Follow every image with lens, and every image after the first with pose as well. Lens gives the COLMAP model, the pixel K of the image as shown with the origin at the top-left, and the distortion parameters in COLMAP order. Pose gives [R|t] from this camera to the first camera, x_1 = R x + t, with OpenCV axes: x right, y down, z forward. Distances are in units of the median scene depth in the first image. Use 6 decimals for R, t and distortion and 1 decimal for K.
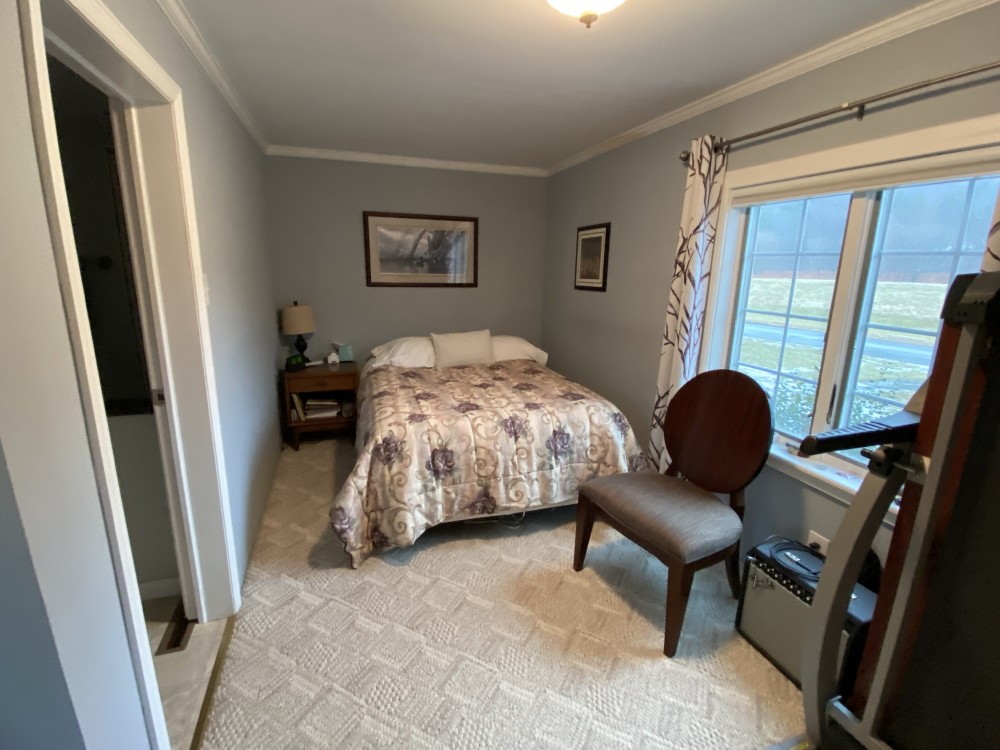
lens RADIAL K [[467.2, 0, 498.0], [0, 467.2, 374.2], [0, 0, 1]] dist [0.036089, -0.030732]
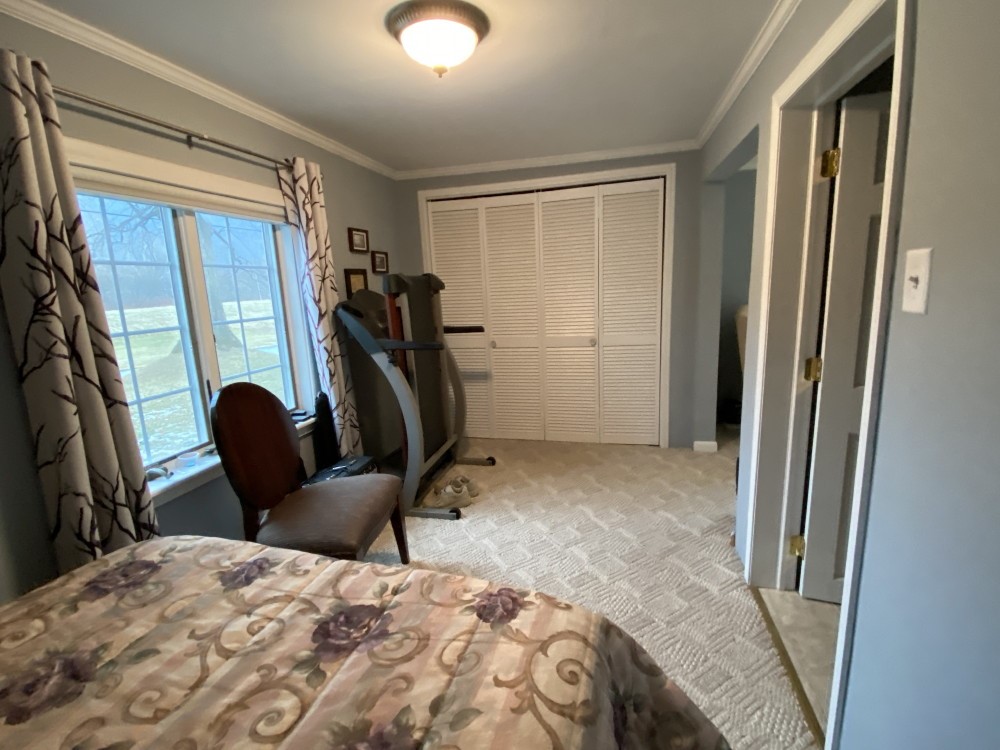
lens RADIAL K [[467.2, 0, 498.0], [0, 467.2, 374.2], [0, 0, 1]] dist [0.036089, -0.030732]
pose [[-0.848672, -0.077939, 0.523146, -0.344913], [0.150646, 0.912499, 0.380331, -0.237879], [-0.507013, 0.401586, -0.762671, 1.138299]]
